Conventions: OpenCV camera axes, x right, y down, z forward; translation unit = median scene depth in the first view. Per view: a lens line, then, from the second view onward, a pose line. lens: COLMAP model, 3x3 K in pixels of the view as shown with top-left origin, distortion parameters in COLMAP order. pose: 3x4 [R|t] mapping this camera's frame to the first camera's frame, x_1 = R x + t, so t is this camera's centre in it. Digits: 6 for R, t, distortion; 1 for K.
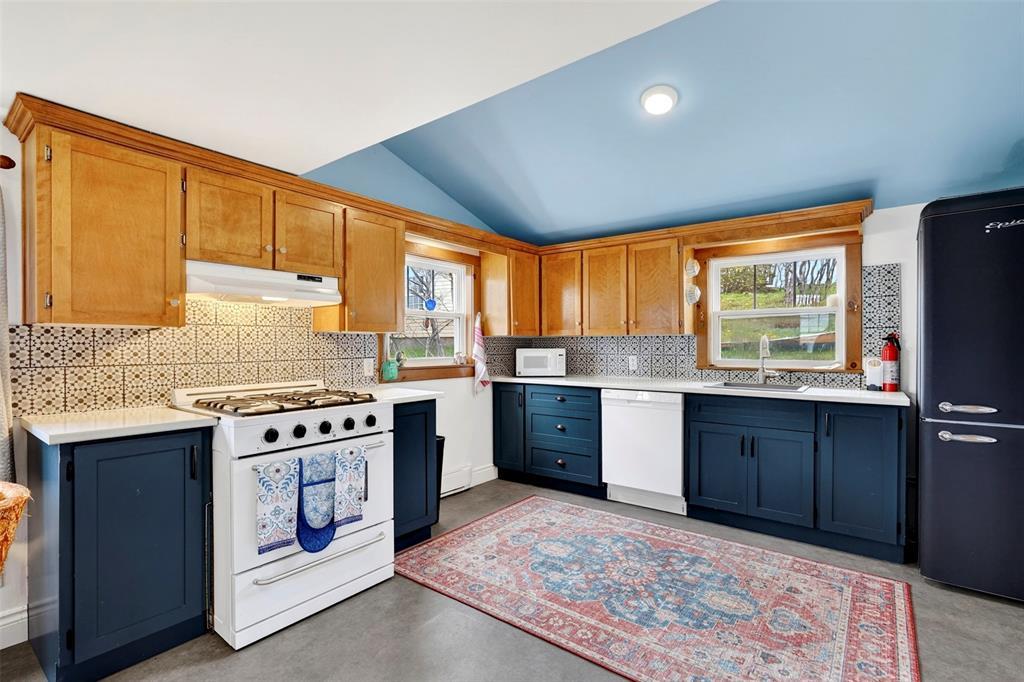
lens RADIAL K [[482.7, 0, 505.0], [0, 482.7, 346.7], [0, 0, 1]] dist [-0.003260, 0.001418]
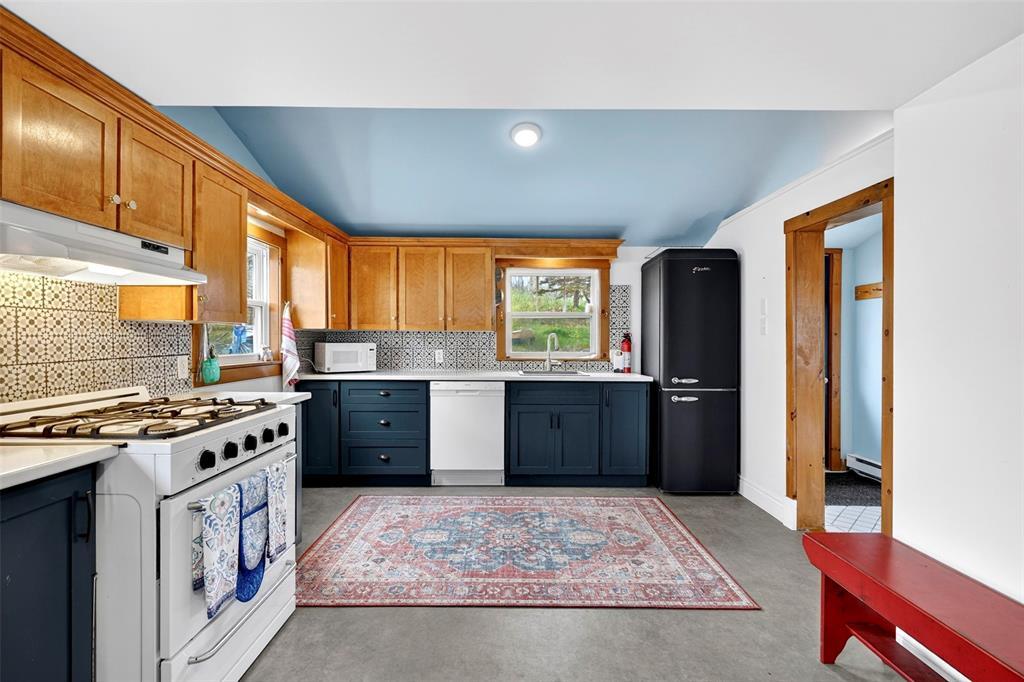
lens RADIAL K [[483.2, 0, 513.6], [0, 483.2, 342.3], [0, 0, 1]] dist [-0.002637, 0.000630]
pose [[0.779441, 0.001800, 0.626474, -0.384163], [-0.003813, 0.999991, 0.001871, -0.001049], [-0.626465, -0.003847, 0.779440, 0.076134]]
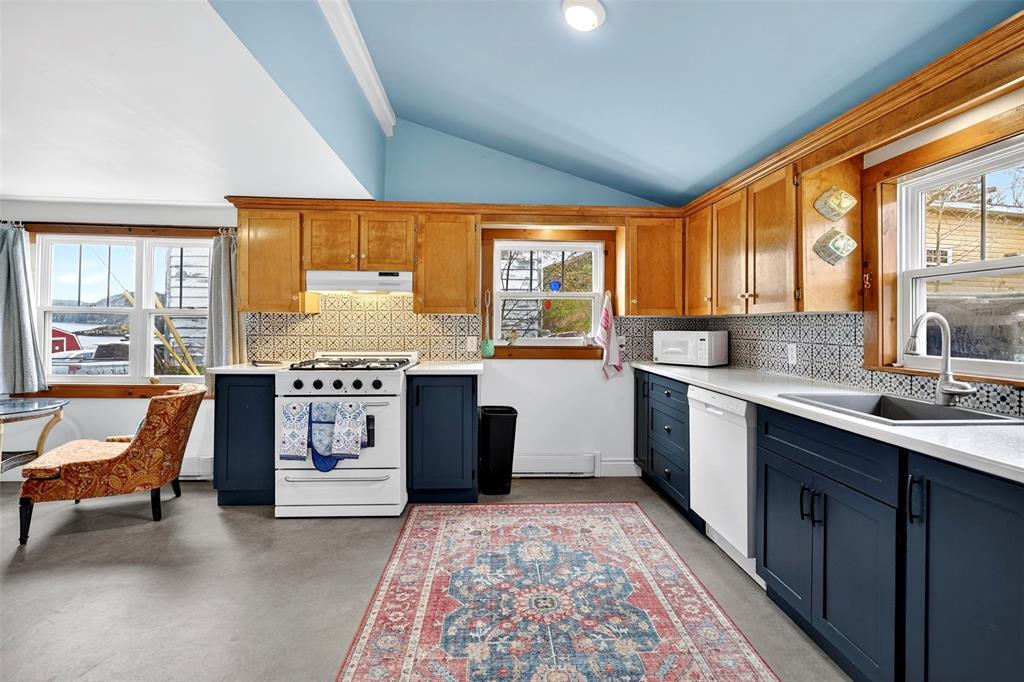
lens RADIAL K [[474.1, 0, 511.0], [0, 474.1, 325.9], [0, 0, 1]] dist [-0.004025, 0.002299]
pose [[0.648503, 0.007765, -0.761173, 0.702354], [-0.010676, 0.999942, 0.001104, -0.004347], [0.761137, 0.007410, 0.648548, 0.361572]]
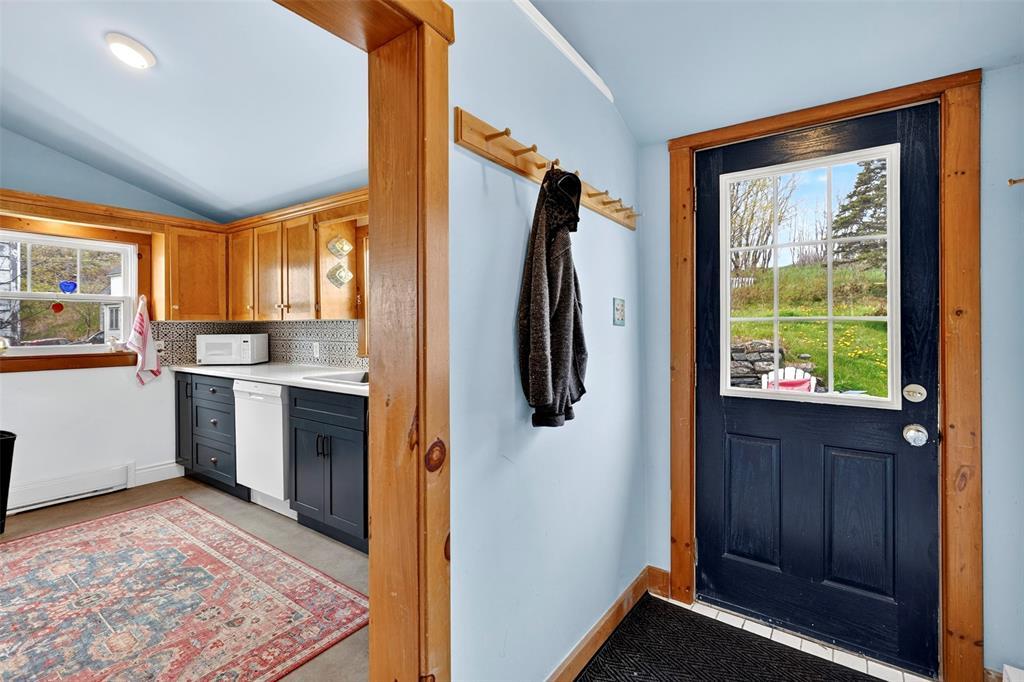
lens RADIAL K [[474.1, 0, 511.0], [0, 474.1, 325.9], [0, 0, 1]] dist [-0.004025, 0.002299]
pose [[0.999405, -0.002365, 0.034406, 0.824127], [0.002572, 0.999979, -0.005976, -0.008440], [-0.034391, 0.006061, 0.999390, 0.114197]]
